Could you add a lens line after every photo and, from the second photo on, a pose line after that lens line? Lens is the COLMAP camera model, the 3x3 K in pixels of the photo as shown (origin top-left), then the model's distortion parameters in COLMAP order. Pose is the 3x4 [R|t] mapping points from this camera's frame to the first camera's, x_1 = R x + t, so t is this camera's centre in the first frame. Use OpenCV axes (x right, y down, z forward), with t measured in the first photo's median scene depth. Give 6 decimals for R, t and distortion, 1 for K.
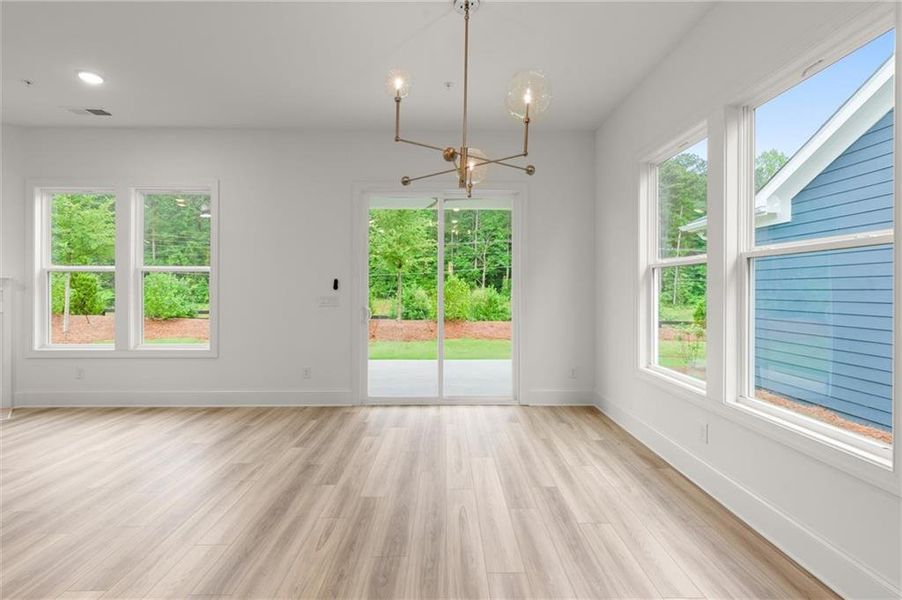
lens RADIAL K [[389.9, 0, 449.6], [0, 389.9, 290.5], [0, 0, 1]] dist [0.000105, -0.000113]
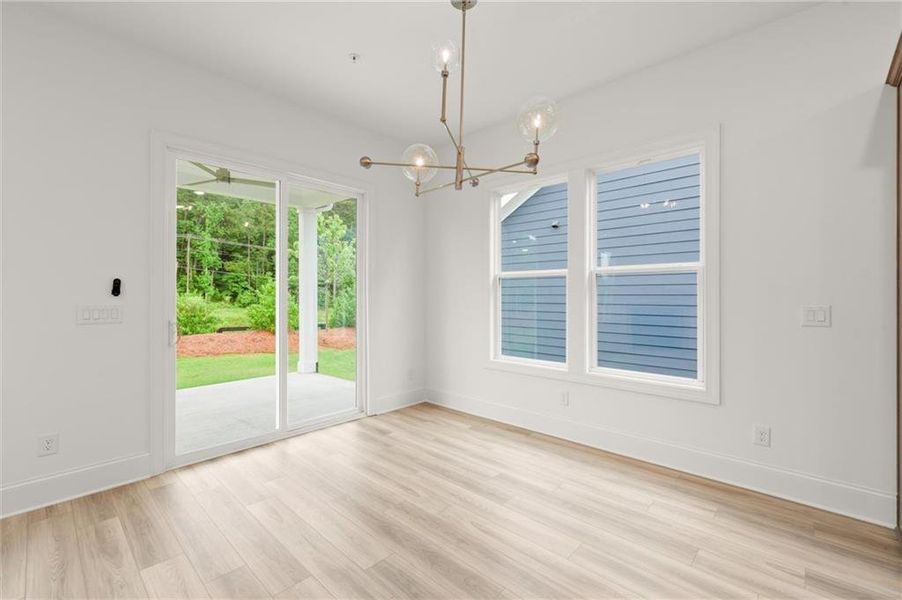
lens RADIAL K [[388.0, 0, 448.3], [0, 388.0, 295.5], [0, 0, 1]] dist [0.002678, 0.000274]
pose [[0.690892, -0.001474, 0.722957, -0.250494], [0.001961, 0.999998, 0.000164, -0.001192], [-0.722955, 0.001304, 0.690893, 0.137031]]
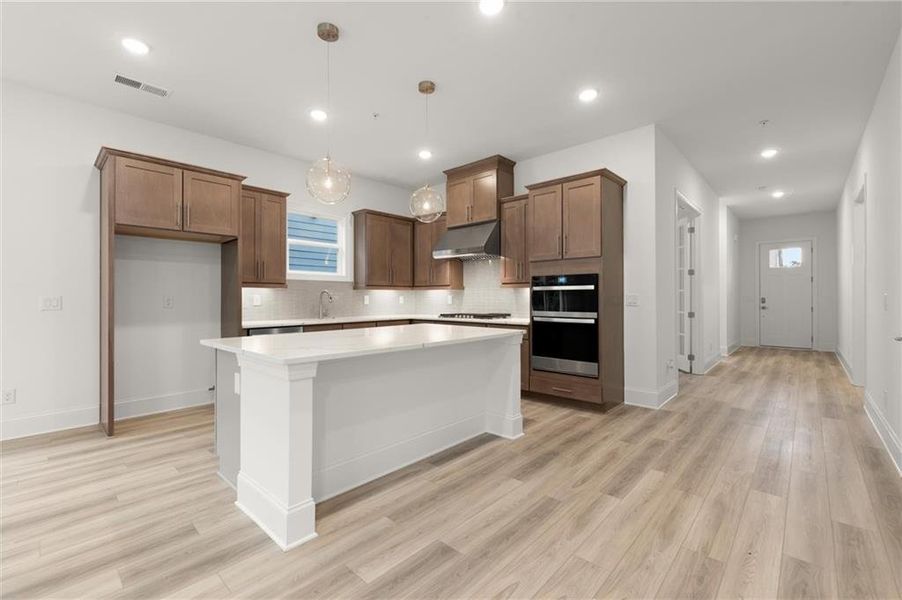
lens RADIAL K [[388.0, 0, 448.3], [0, 388.0, 295.5], [0, 0, 1]] dist [0.002678, 0.000274]
pose [[-0.725965, 0.003507, 0.687722, -0.523779], [0.001318, 0.999992, -0.003708, 0.011862], [-0.687730, -0.001786, -0.725964, 0.153818]]
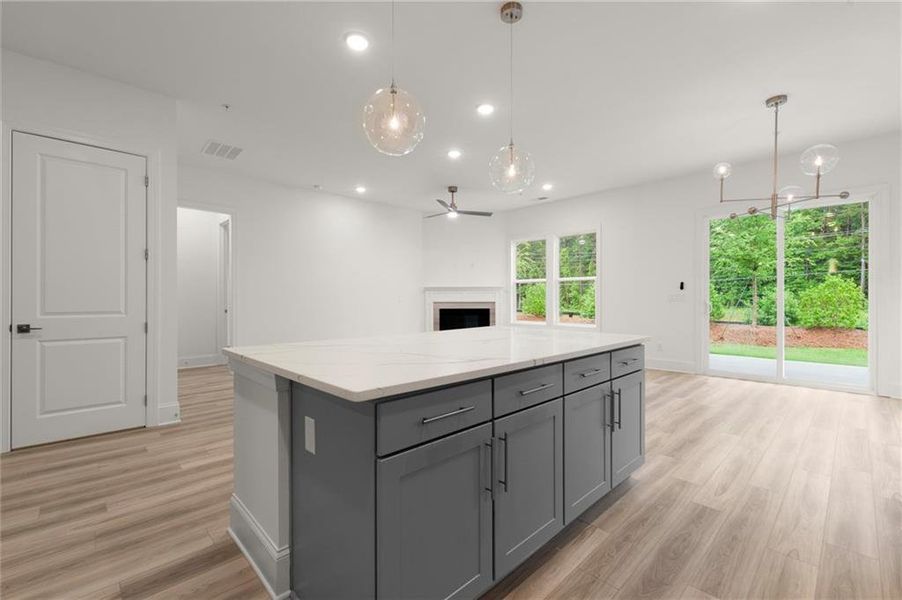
lens RADIAL K [[386.7, 0, 451.0], [0, 386.7, 300.0], [0, 0, 1]] dist [0.001127, -0.000100]
pose [[0.683676, 0.000341, -0.729786, 0.106552], [0.002798, 0.999991, 0.003089, 0.019296], [0.729781, -0.004154, 0.683669, -0.381568]]
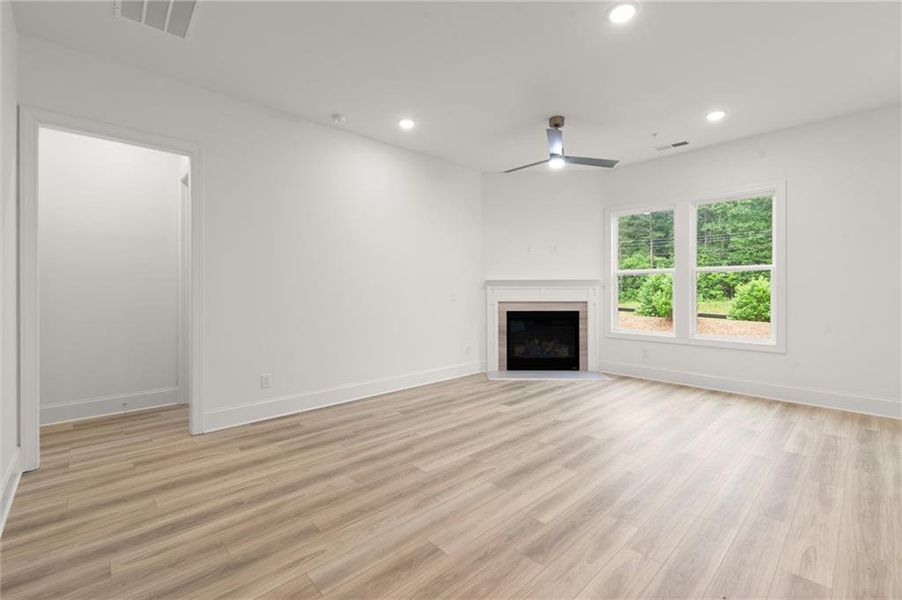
lens RADIAL K [[389.9, 0, 449.6], [0, 389.9, 290.5], [0, 0, 1]] dist [0.000105, -0.000113]
pose [[0.675315, -0.001541, -0.737528, -0.297919], [0.003413, 0.999994, 0.001035, 0.002218], [0.737522, -0.003217, 0.675316, -0.230879]]
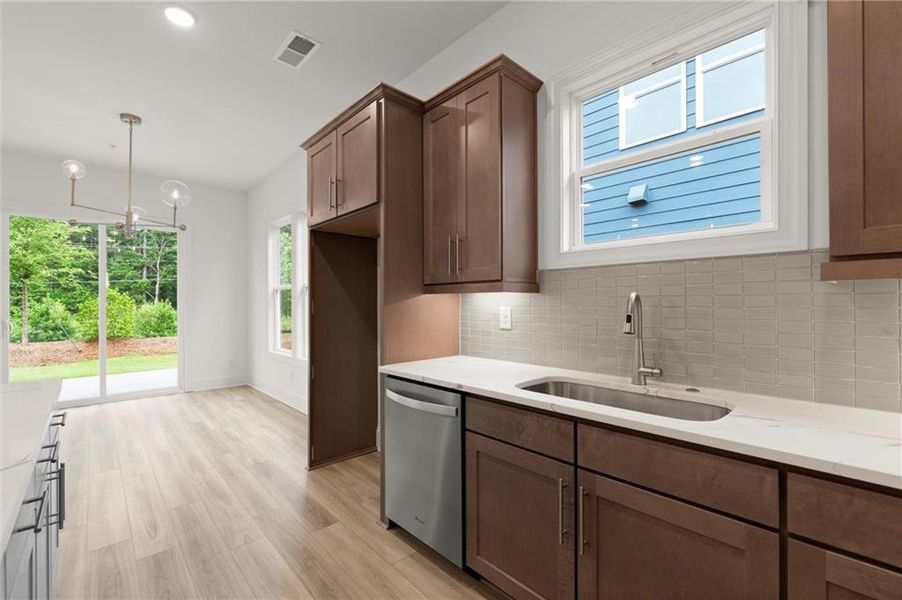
lens RADIAL K [[386.8, 0, 451.1], [0, 386.8, 303.7], [0, 0, 1]] dist [-0.003982, -0.000396]
pose [[0.740393, -0.005236, 0.672154, -0.017830], [0.007429, 0.999972, -0.000393, 0.003777], [-0.672133, 0.005284, 0.740412, -0.375024]]
